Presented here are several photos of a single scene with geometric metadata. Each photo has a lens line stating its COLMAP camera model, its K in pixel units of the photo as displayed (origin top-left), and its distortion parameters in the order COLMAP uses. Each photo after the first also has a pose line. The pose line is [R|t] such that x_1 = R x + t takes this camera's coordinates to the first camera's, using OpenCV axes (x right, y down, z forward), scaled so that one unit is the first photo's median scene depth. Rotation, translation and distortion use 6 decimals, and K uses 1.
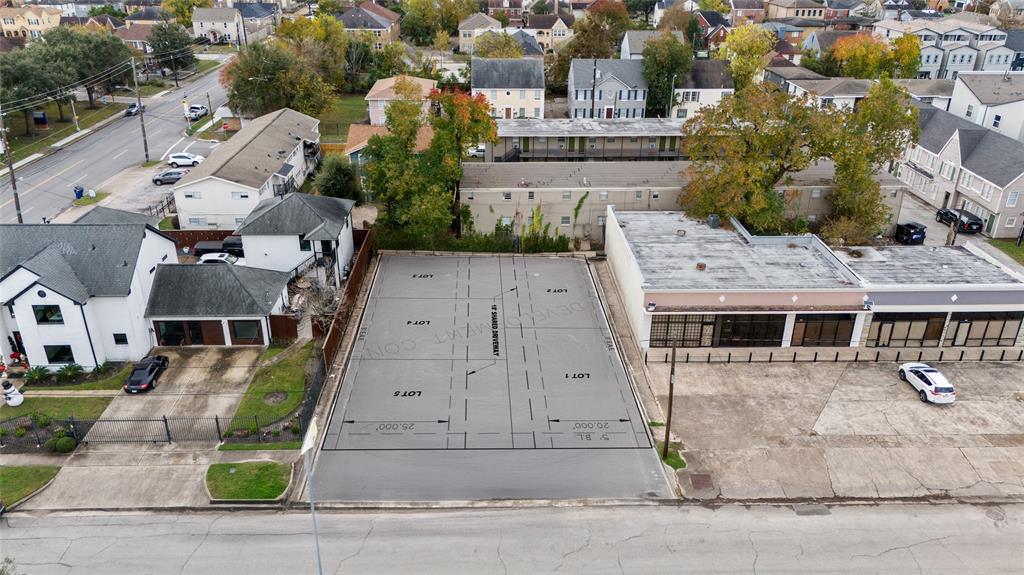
lens RADIAL K [[728.5, 0, 512.1], [0, 728.5, 287.2], [0, 0, 1]] dist [0.005933, -0.003477]
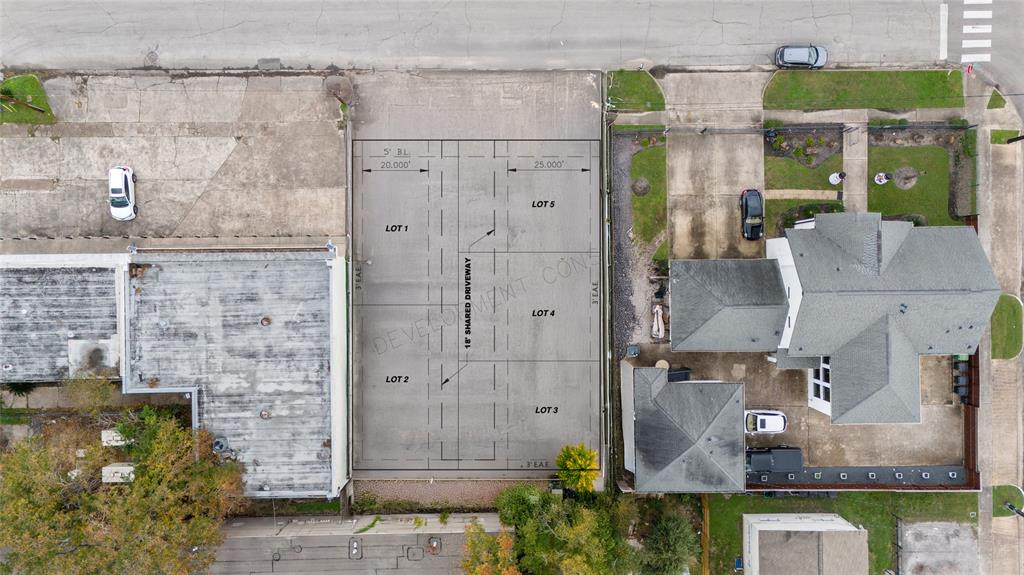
lens RADIAL K [[728.5, 0, 512.8], [0, 728.5, 287.8], [0, 0, 1]] dist [0.005933, -0.003477]
pose [[-0.999527, -0.020365, -0.023064, -0.080300], [-0.011076, -0.461185, 0.887235, -1.238577], [-0.028705, 0.887070, 0.460741, 0.655496]]
